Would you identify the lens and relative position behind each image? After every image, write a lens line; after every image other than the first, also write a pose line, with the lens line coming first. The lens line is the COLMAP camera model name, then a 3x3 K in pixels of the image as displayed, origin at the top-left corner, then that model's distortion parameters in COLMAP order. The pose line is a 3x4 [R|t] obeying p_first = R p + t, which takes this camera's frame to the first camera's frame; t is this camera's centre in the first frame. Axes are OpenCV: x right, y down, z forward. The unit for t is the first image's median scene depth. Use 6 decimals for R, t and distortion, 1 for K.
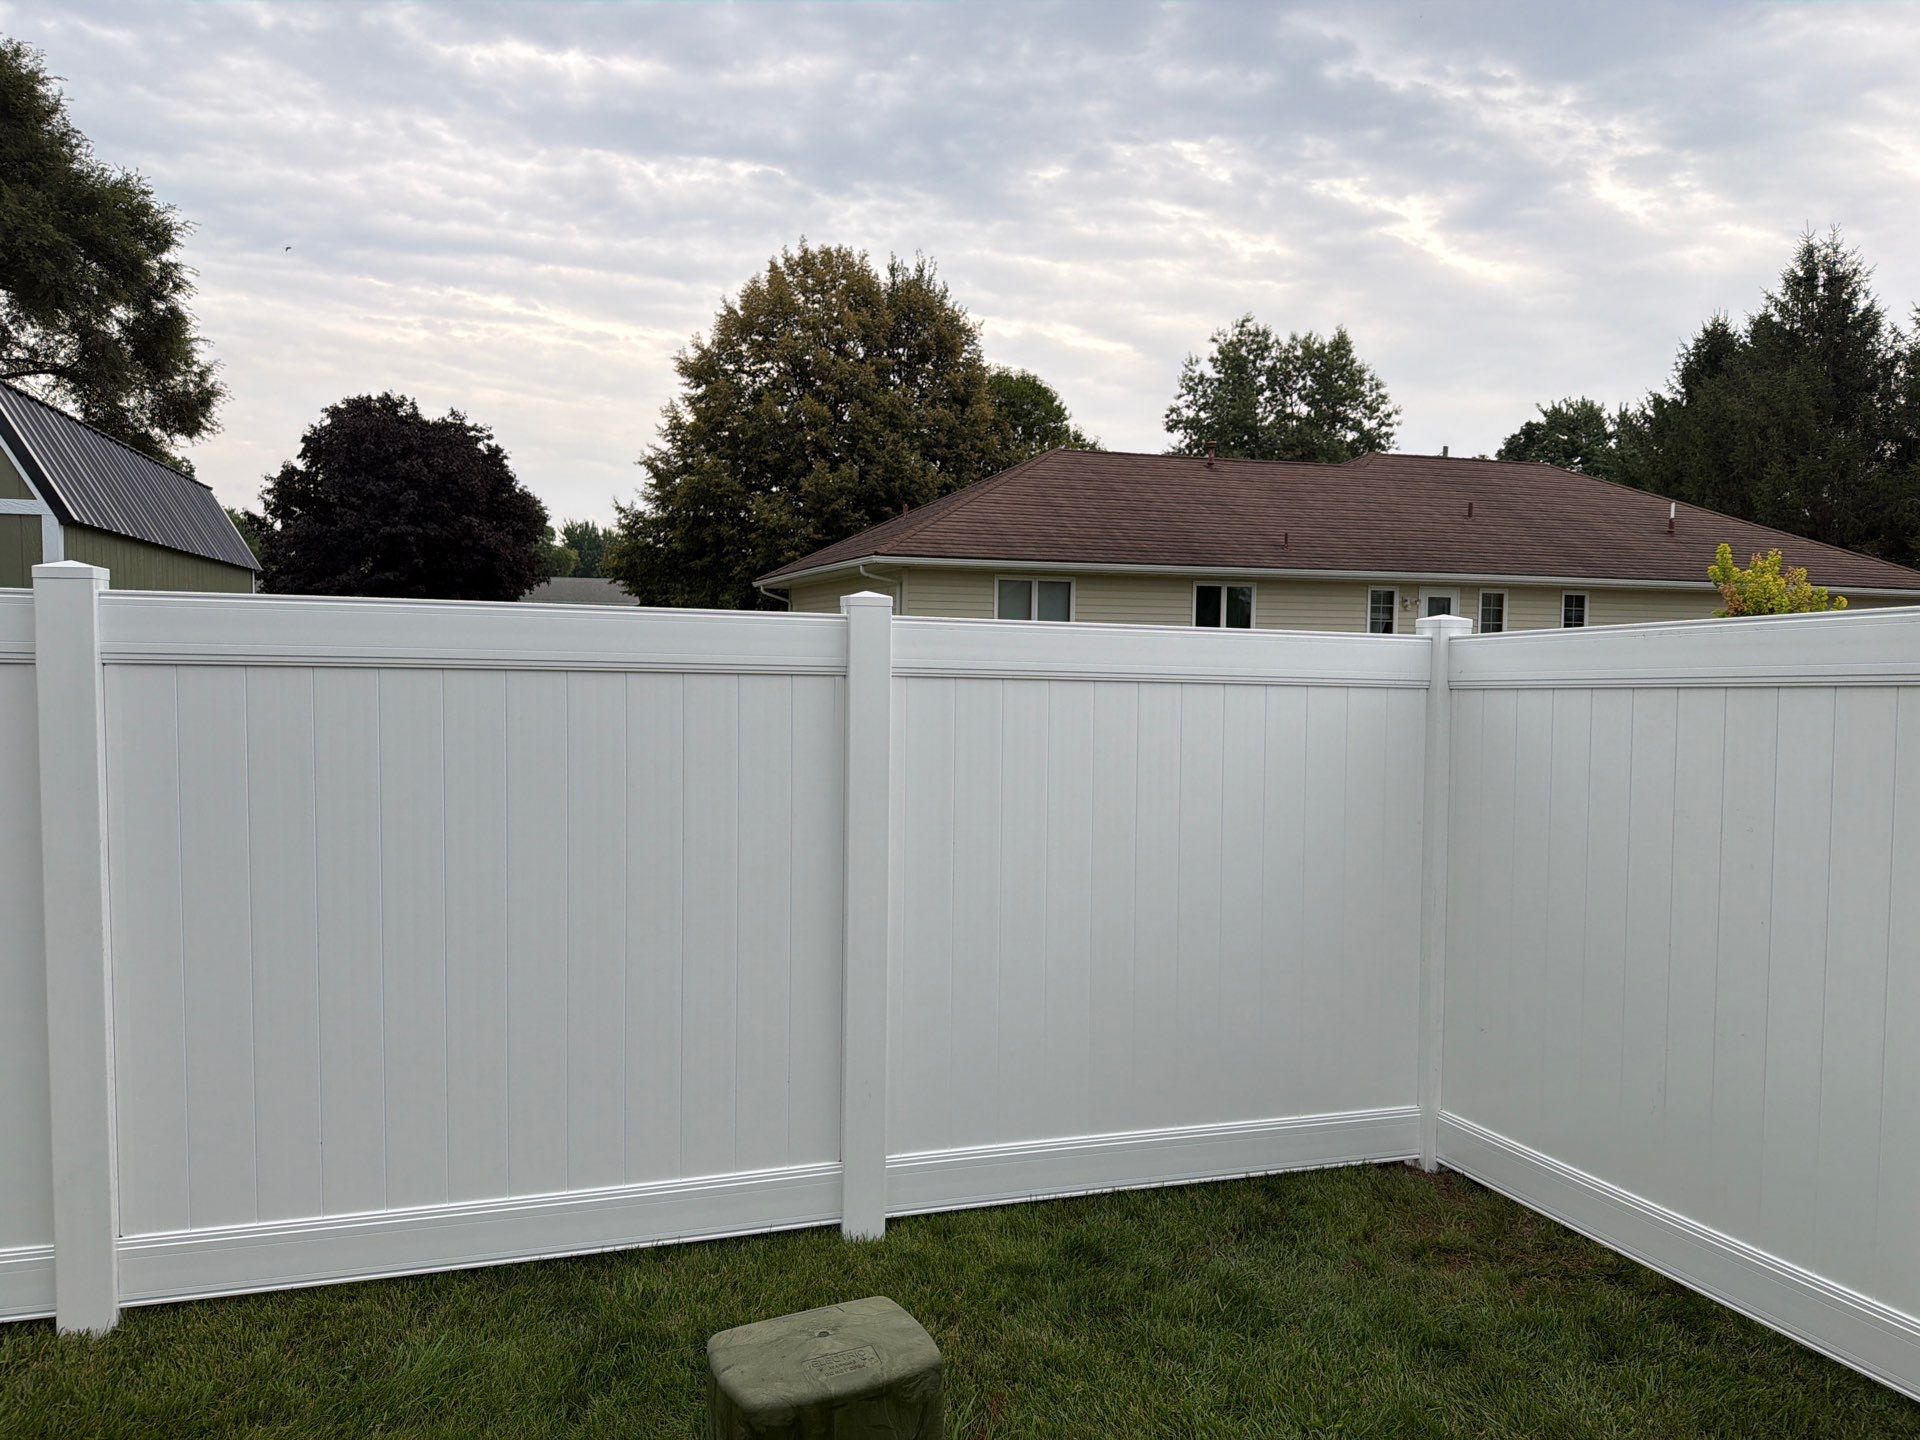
lens RADIAL K [[1347.1, 0, 969.1], [0, 1347.1, 748.2], [0, 0, 1]] dist [0.073826, -0.085025]
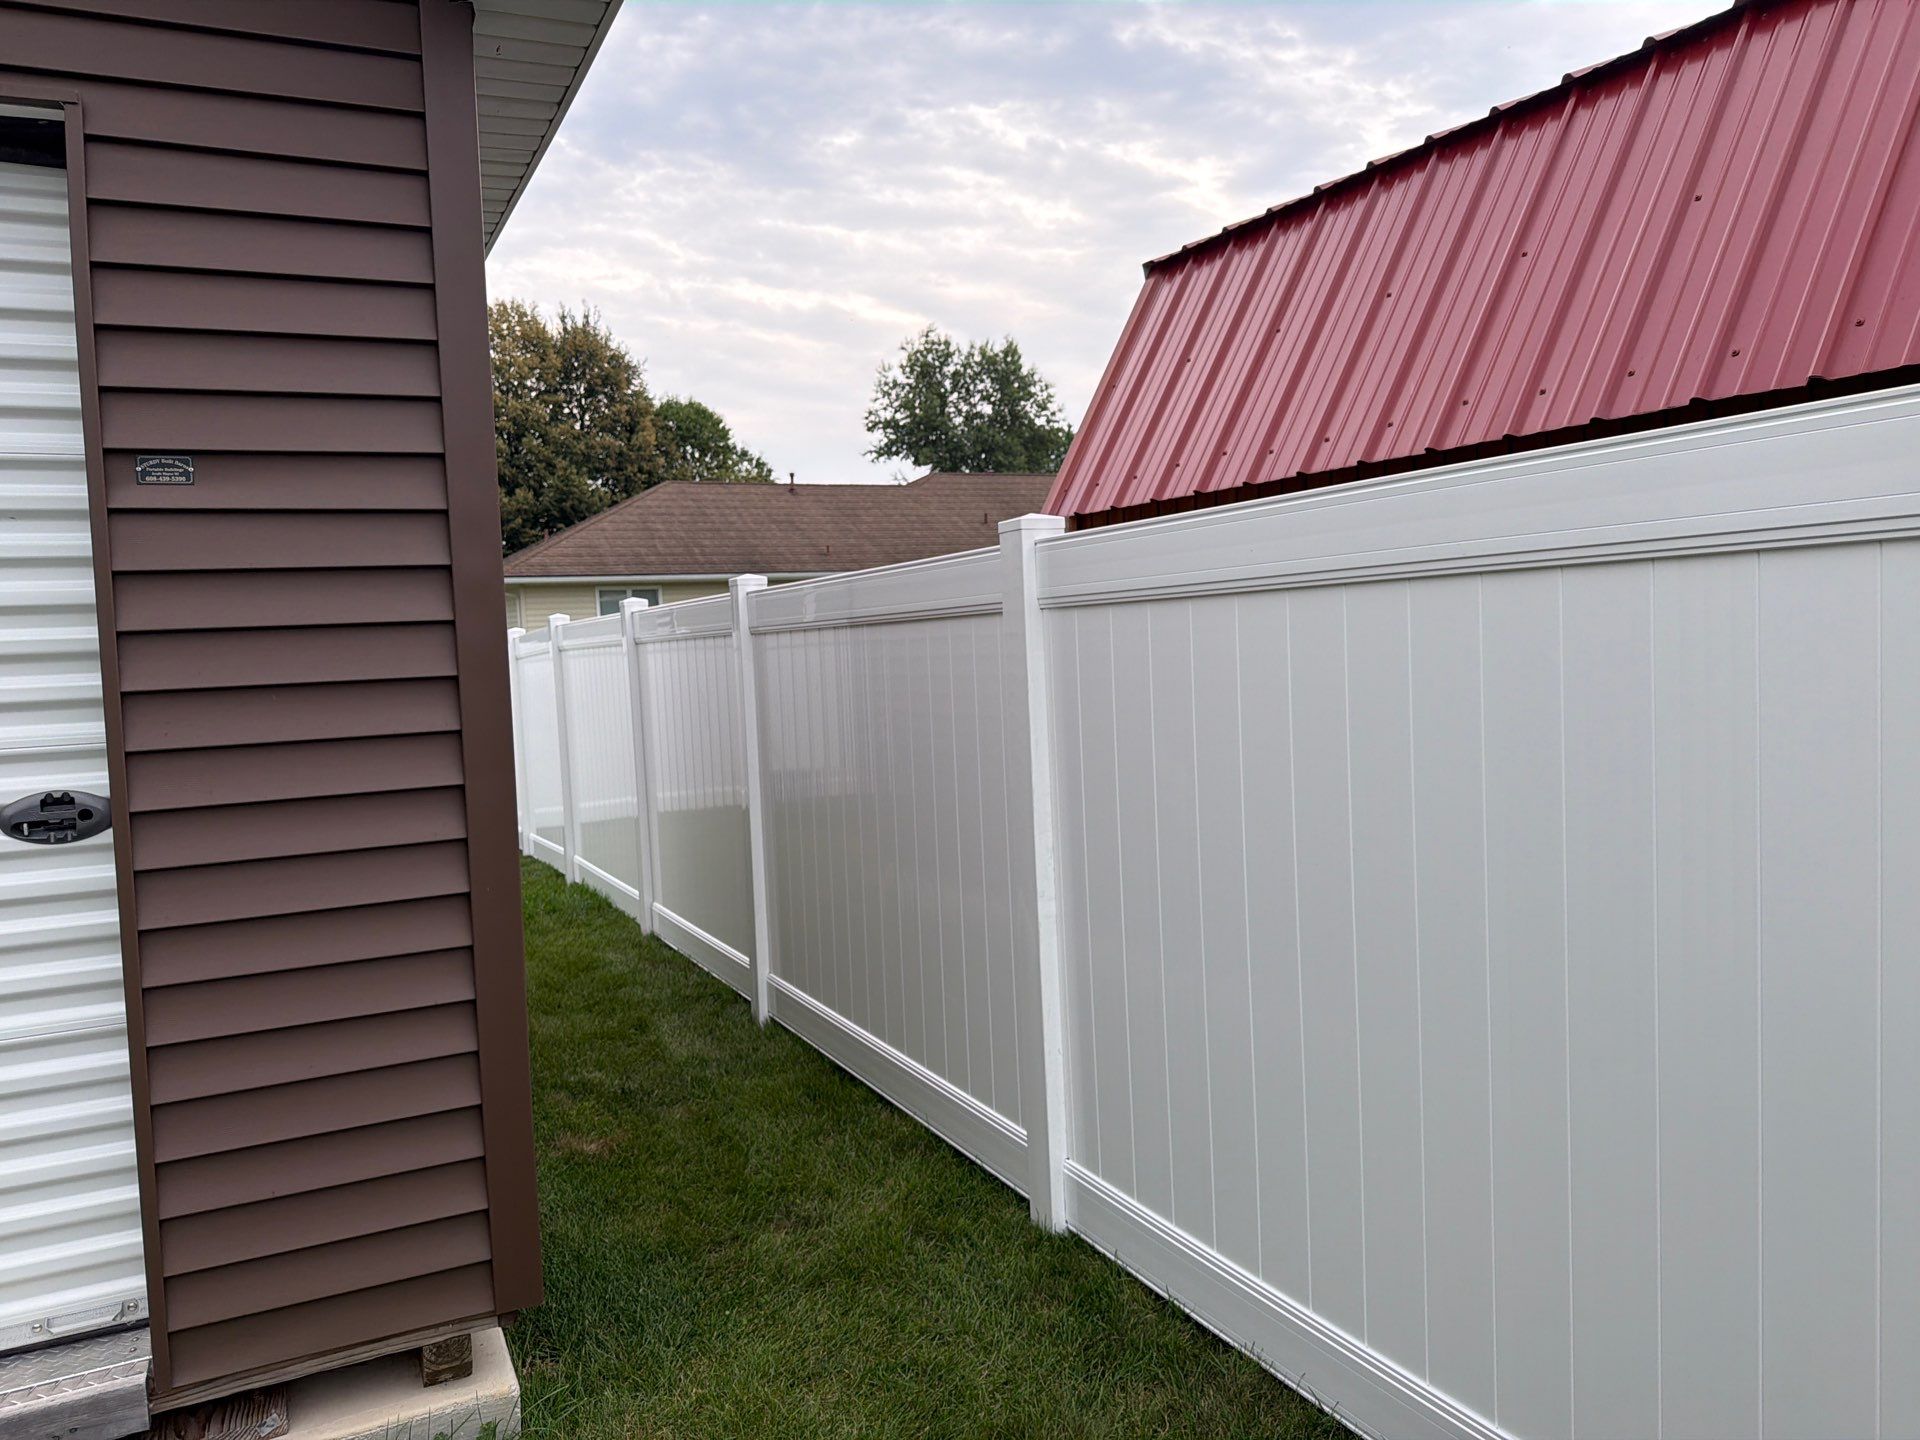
lens RADIAL K [[1347.1, 0, 969.1], [0, 1347.1, 748.2], [0, 0, 1]] dist [0.073826, -0.085025]
pose [[0.990092, -0.064060, 0.124954, 0.100762], [0.061574, 0.997822, 0.023660, 0.009708], [-0.126198, -0.015732, 0.991880, -0.178984]]
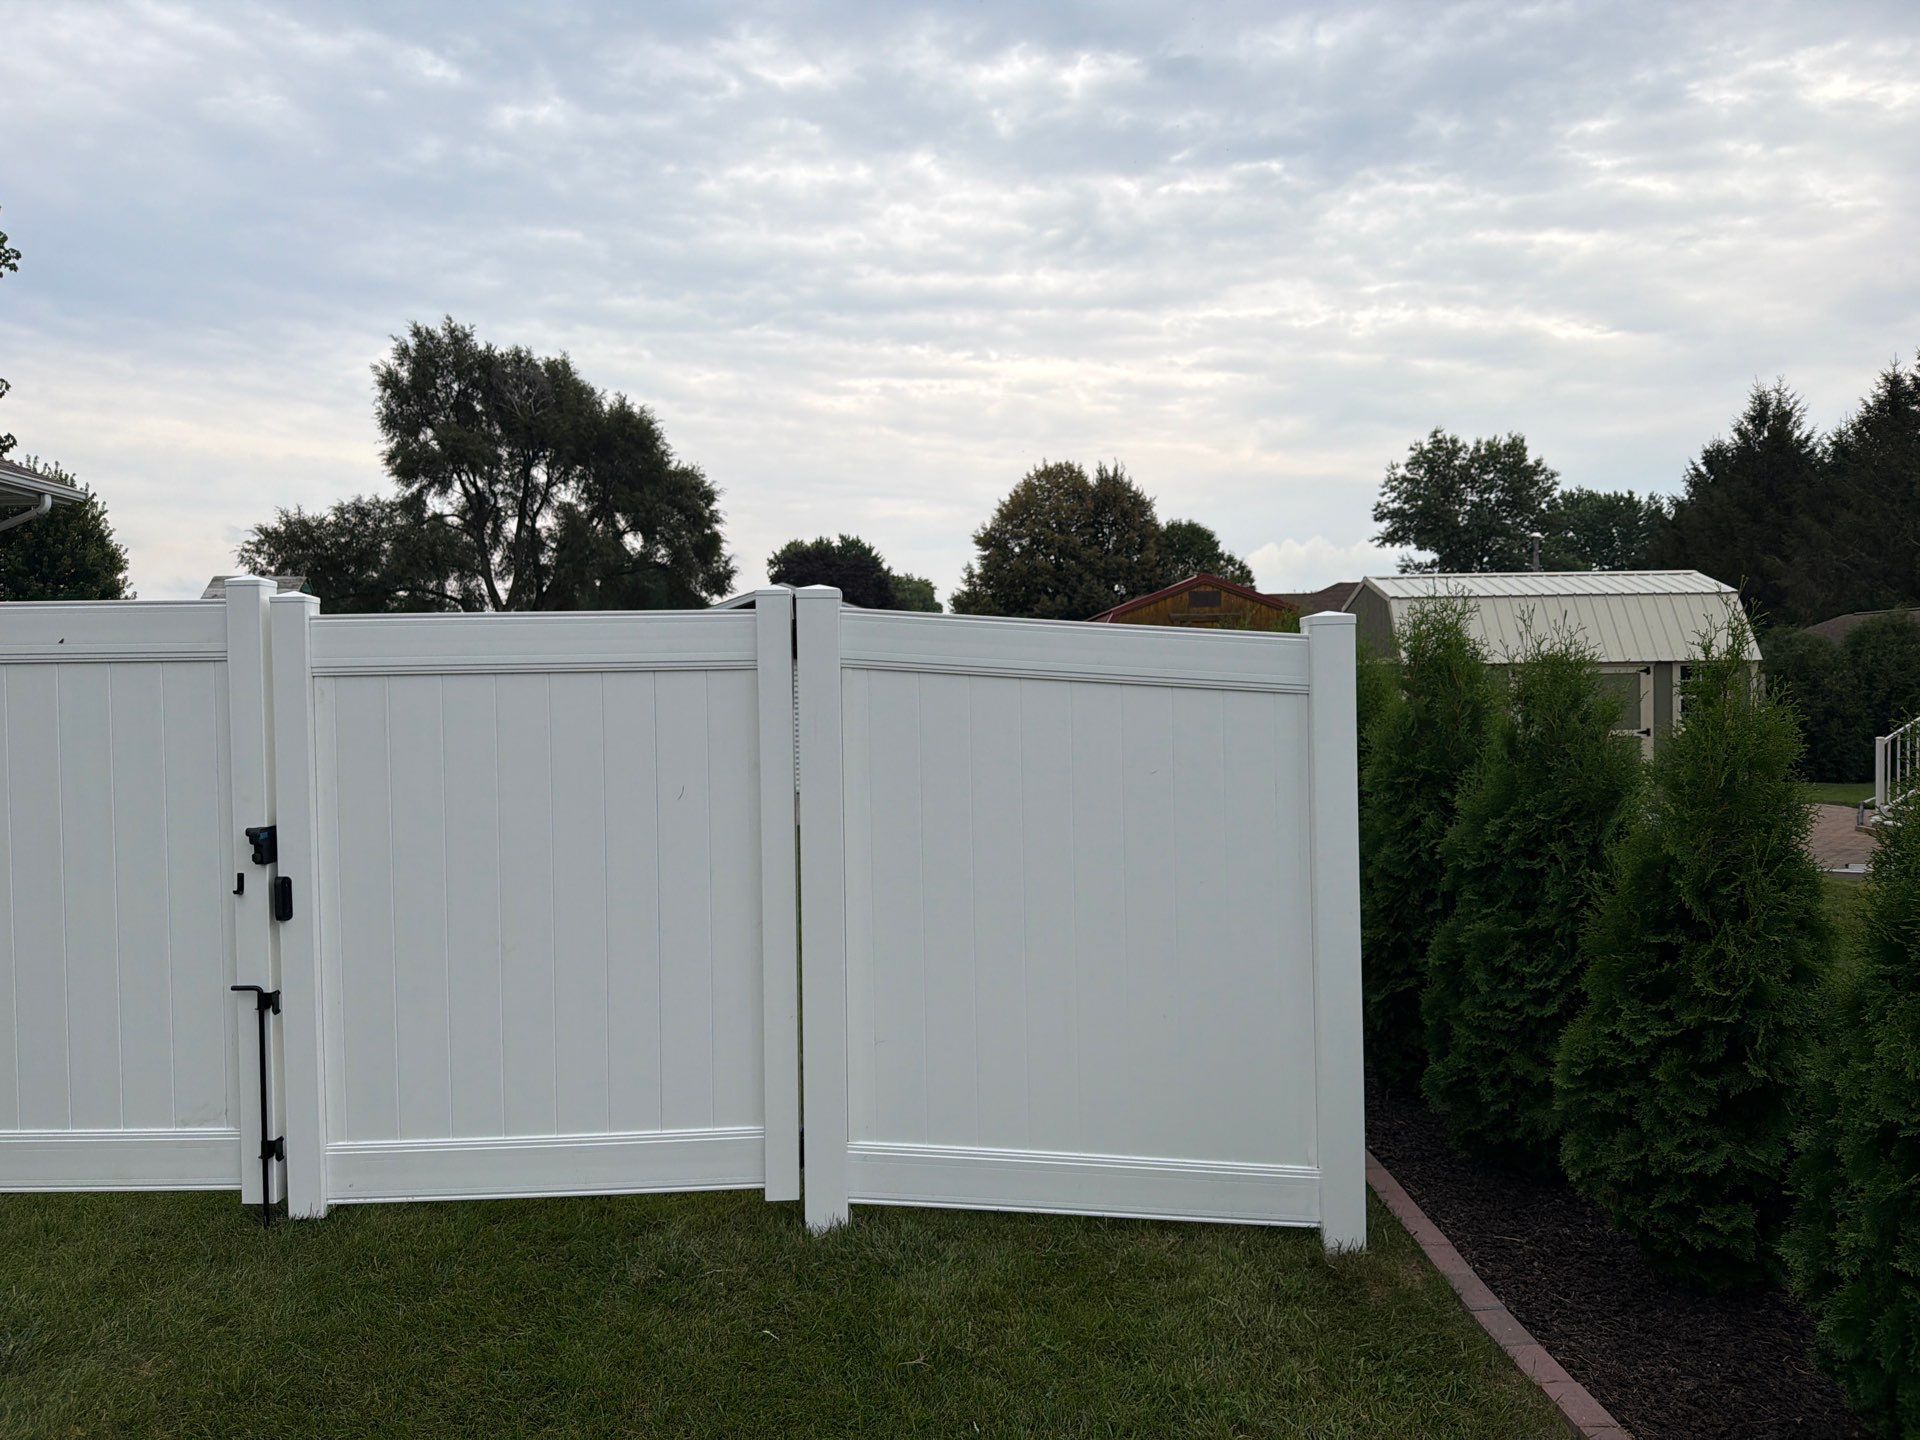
lens RADIAL K [[1463.1, 0, 958.9], [0, 1463.1, 686.7], [0, 0, 1]] dist [0.007796, -0.002920]
pose [[0.950708, -0.032415, -0.308389, 0.268513], [0.009141, 0.997019, -0.076617, 0.036646], [0.309953, 0.070022, 0.948170, -0.602940]]
